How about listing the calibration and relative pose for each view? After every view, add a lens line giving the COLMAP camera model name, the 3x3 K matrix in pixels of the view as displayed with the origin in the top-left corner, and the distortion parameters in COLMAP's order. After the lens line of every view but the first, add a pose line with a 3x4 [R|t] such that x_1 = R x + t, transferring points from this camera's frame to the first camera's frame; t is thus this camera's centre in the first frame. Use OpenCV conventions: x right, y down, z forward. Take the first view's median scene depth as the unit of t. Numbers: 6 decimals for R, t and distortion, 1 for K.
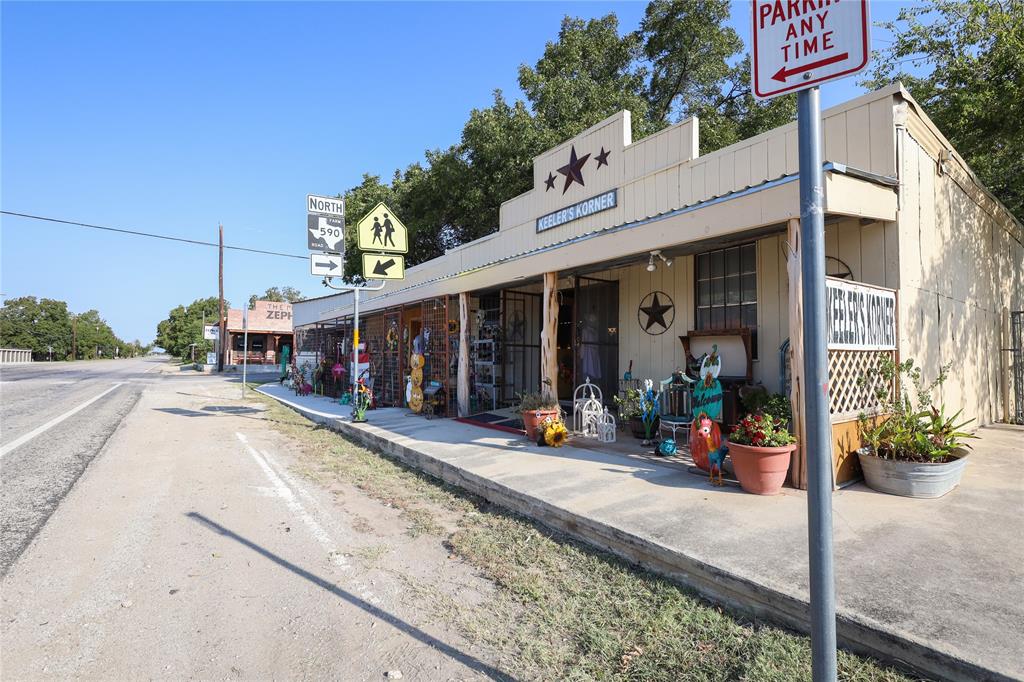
lens RADIAL K [[474.6, 0, 512.4], [0, 474.6, 339.5], [0, 0, 1]] dist [0.003429, 0.000517]
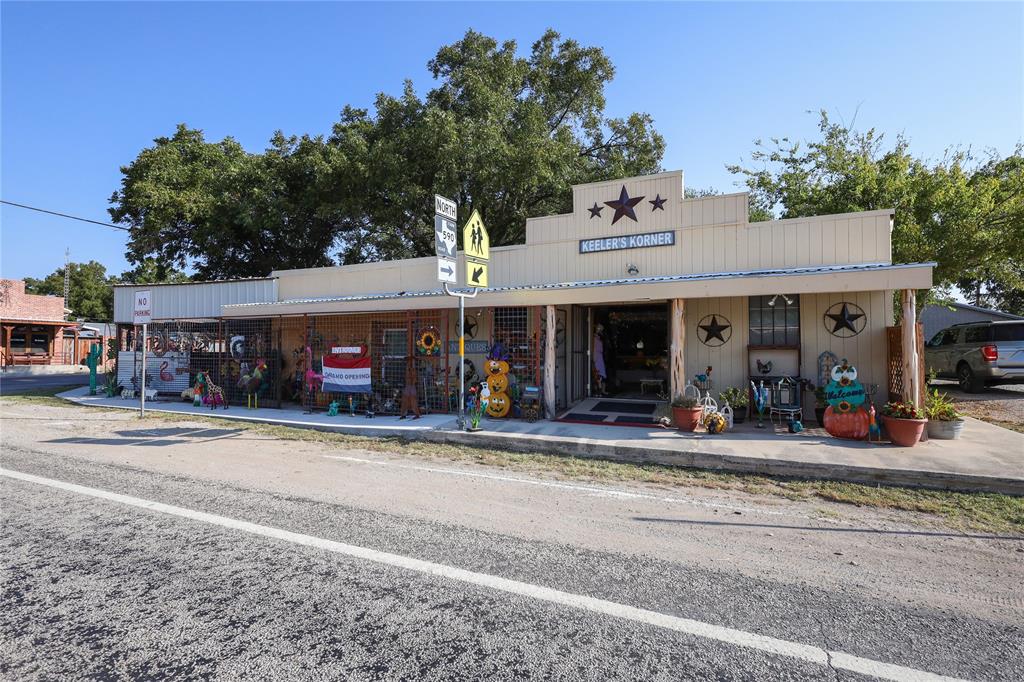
lens RADIAL K [[474.6, 0, 512.4], [0, 474.6, 342.4], [0, 0, 1]] dist [0.003429, 0.000517]
pose [[0.864957, 0.005981, 0.501810, -0.723897], [-0.016695, 0.999718, 0.016861, -0.028919], [-0.501567, -0.022961, 0.864814, 0.097275]]
